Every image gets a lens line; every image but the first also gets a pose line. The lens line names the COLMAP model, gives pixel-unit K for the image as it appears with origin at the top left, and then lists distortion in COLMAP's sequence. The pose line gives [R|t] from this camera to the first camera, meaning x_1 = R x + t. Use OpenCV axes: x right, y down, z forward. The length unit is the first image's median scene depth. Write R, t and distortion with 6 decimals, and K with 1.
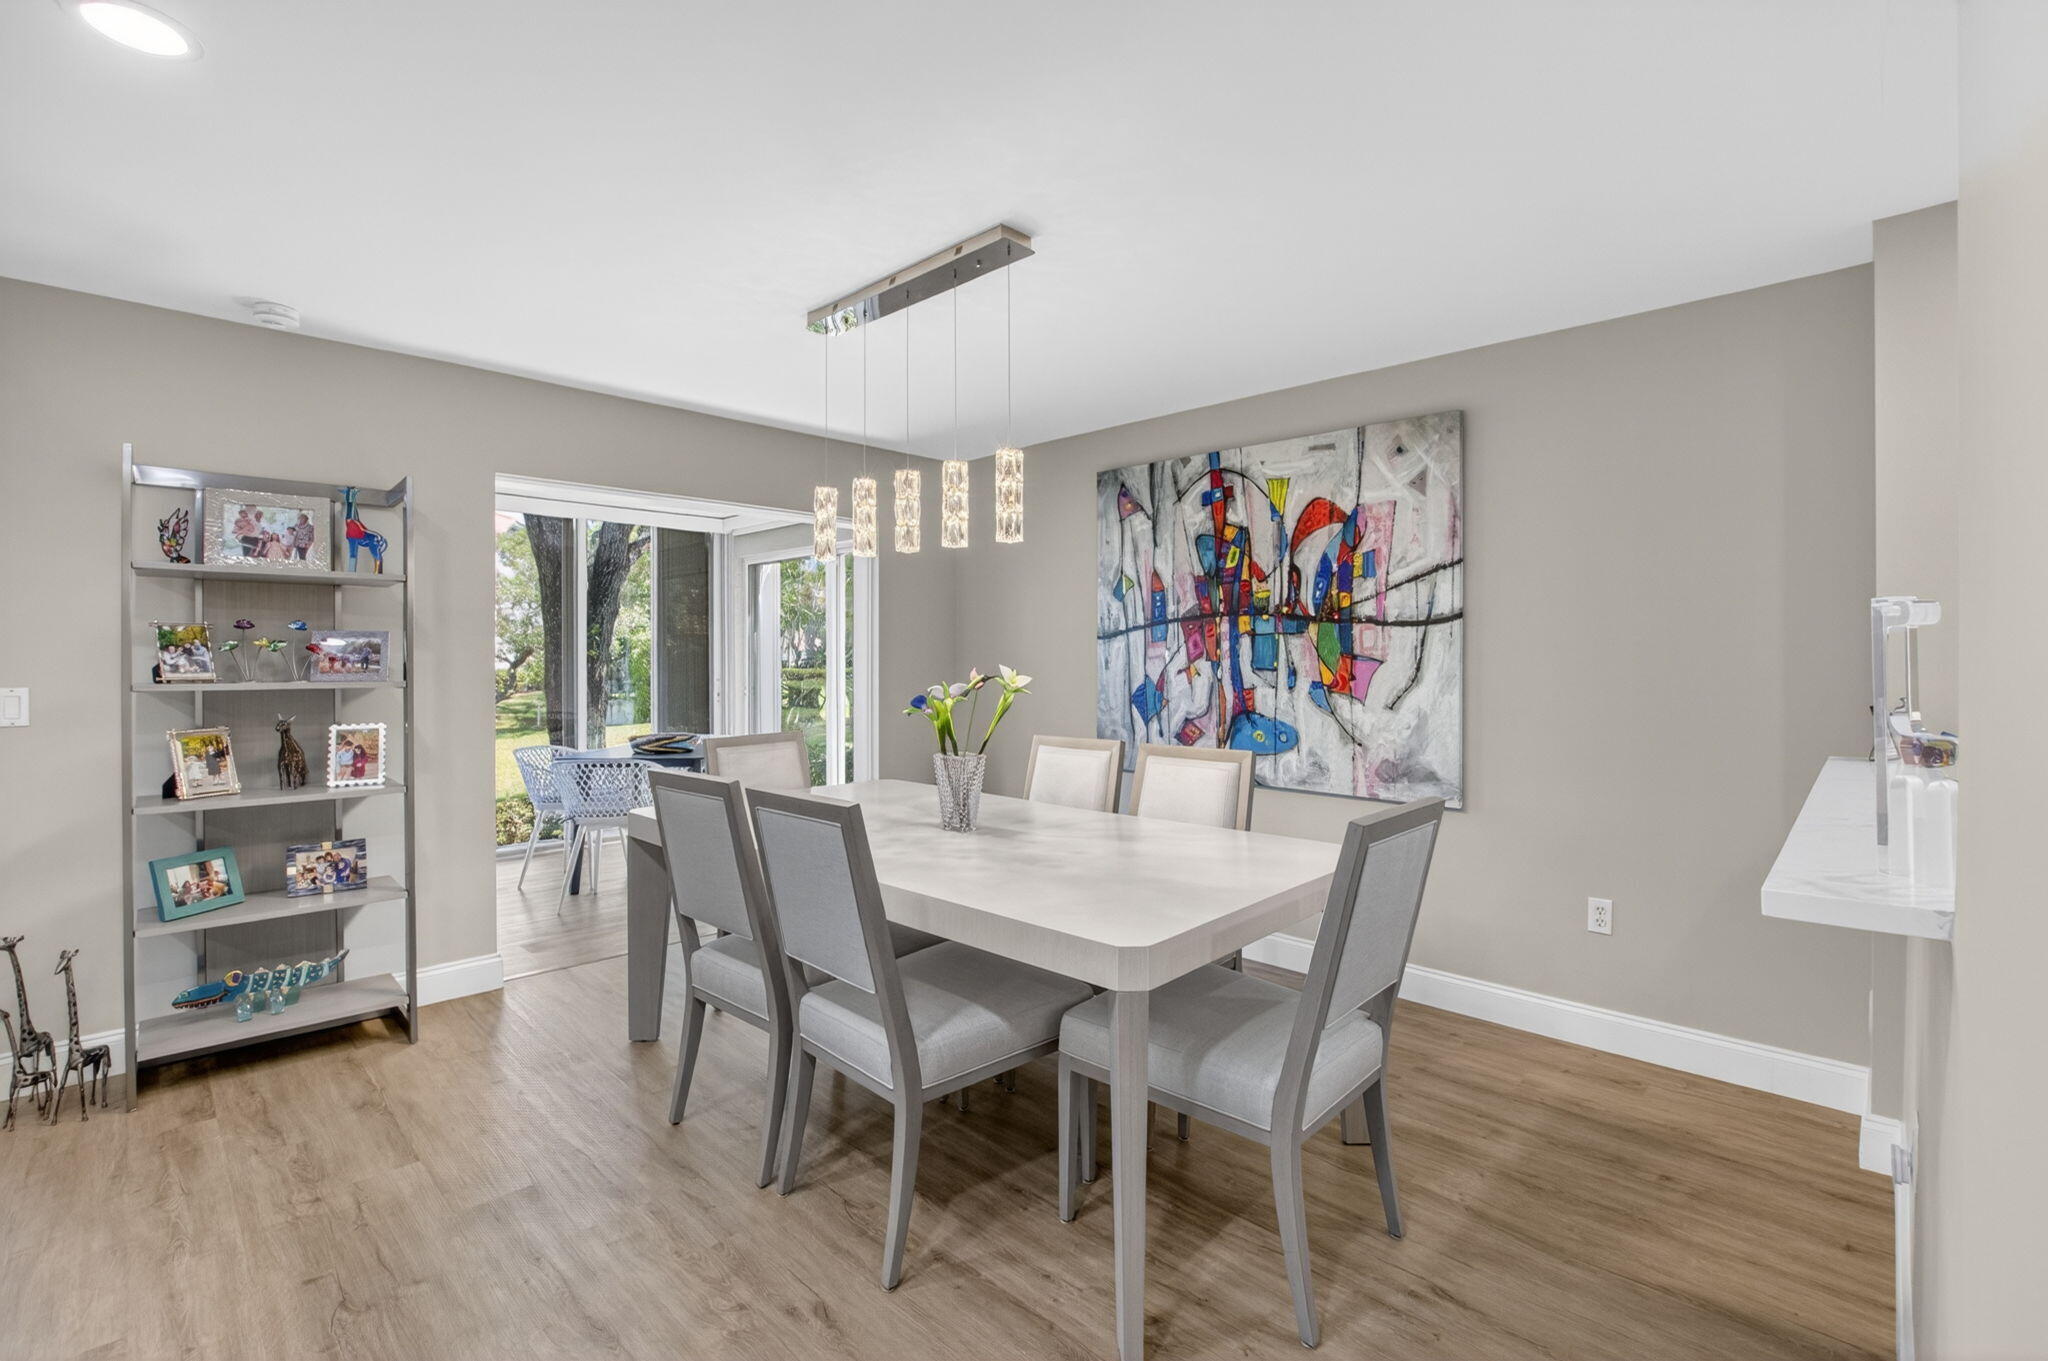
lens RADIAL K [[909.1, 0, 1018.1], [0, 909.1, 673.0], [0, 0, 1]] dist [-0.027562, 0.000419]
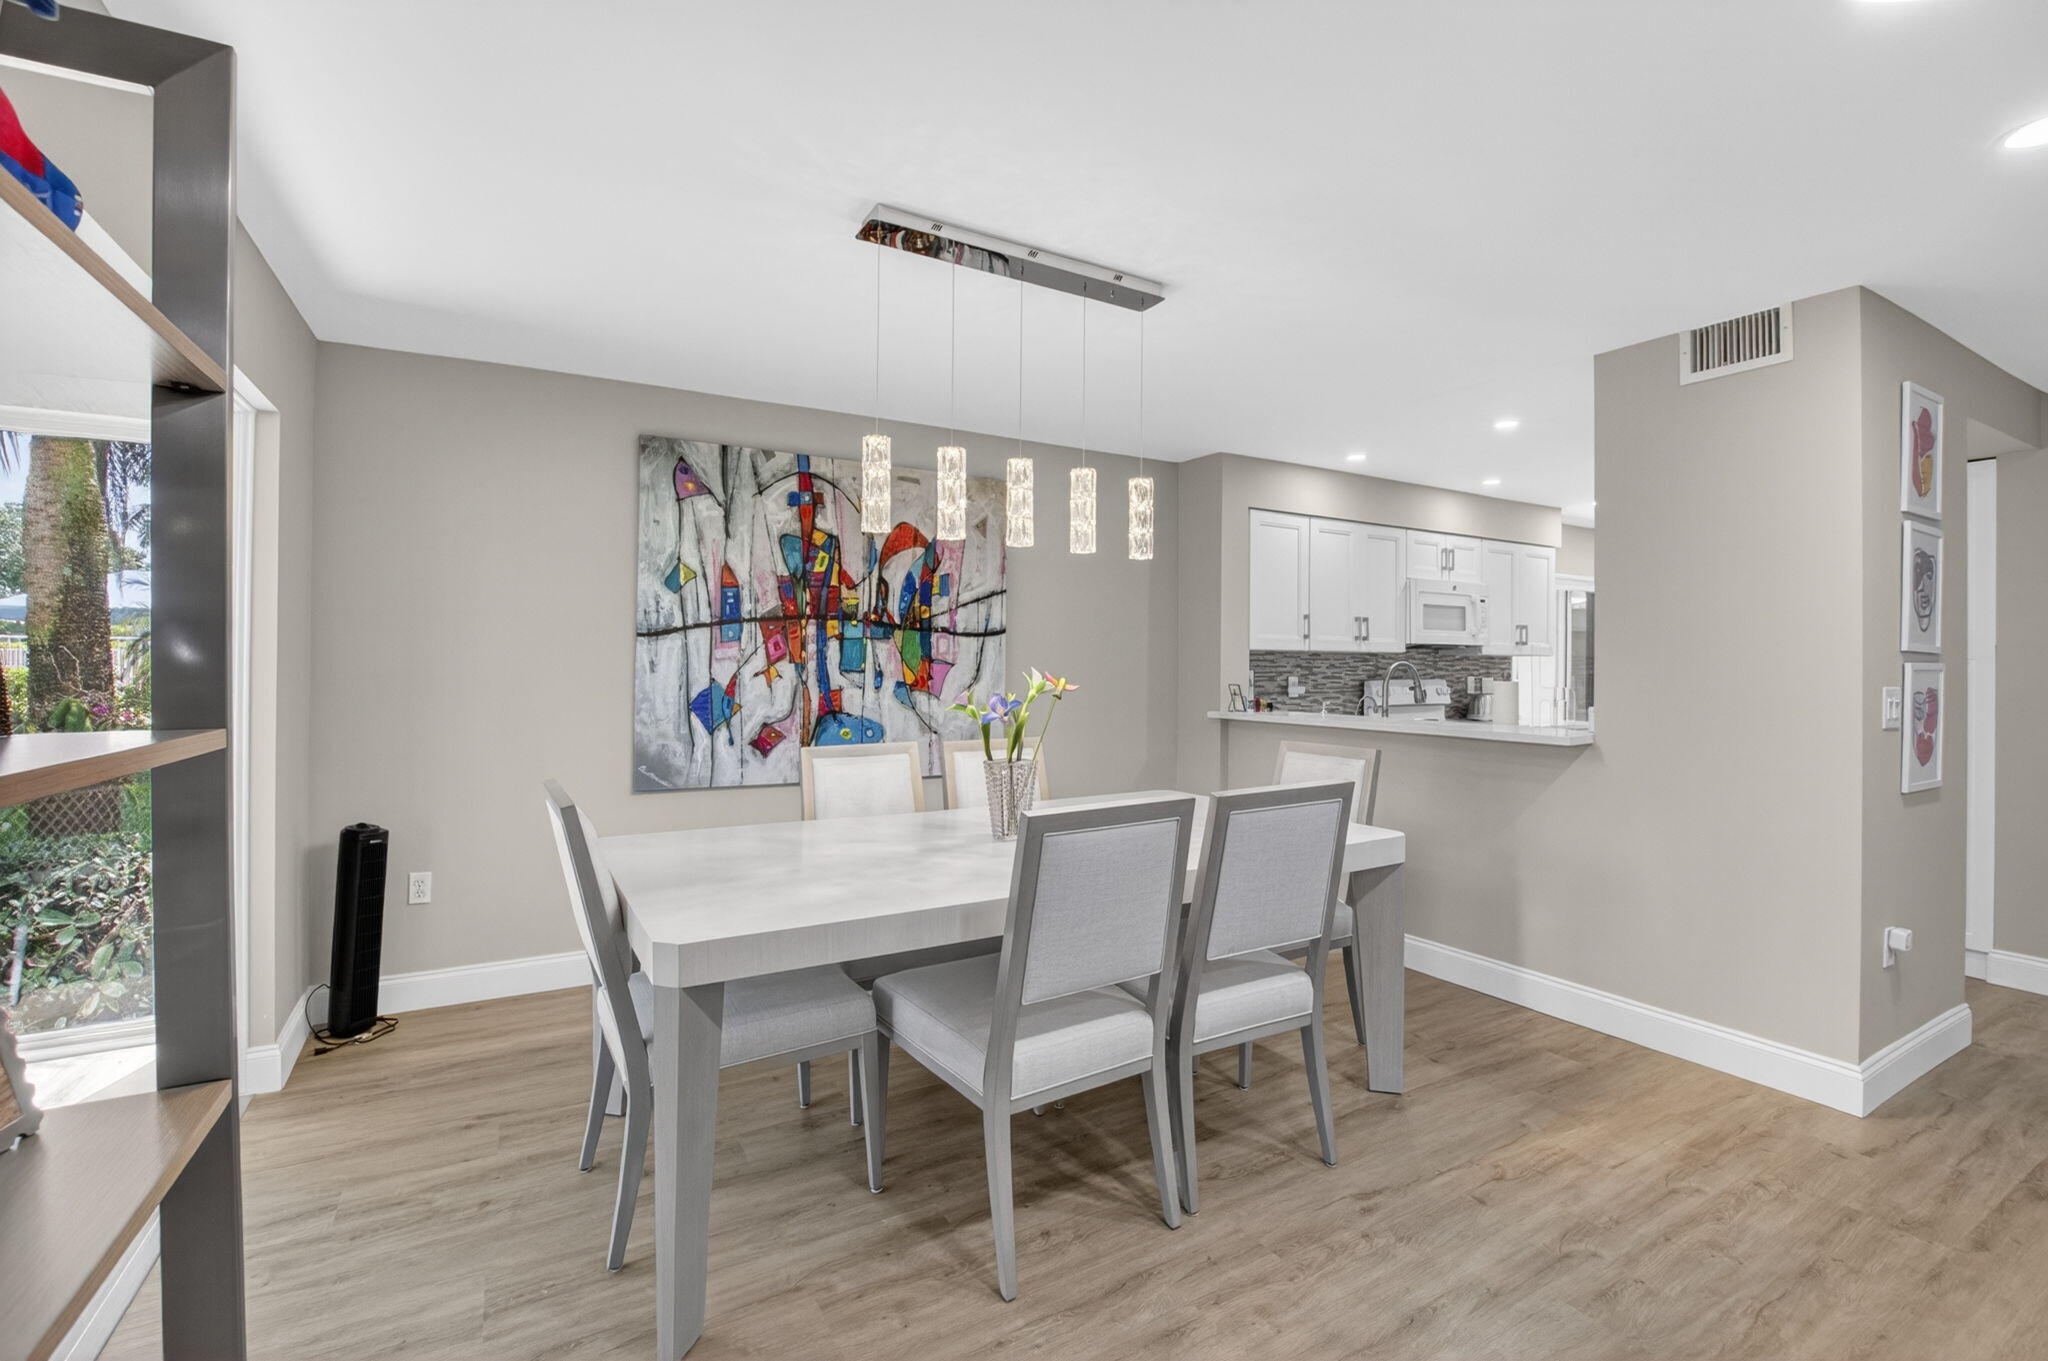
lens RADIAL K [[909.1, 0, 1016.5], [0, 909.1, 669.7], [0, 0, 1]] dist [-0.027562, 0.000419]
pose [[0.264188, -0.002440, 0.964468, -0.698204], [0.011828, 0.999930, -0.000710, -0.002604], [-0.964399, 0.011595, 0.264198, 0.518051]]
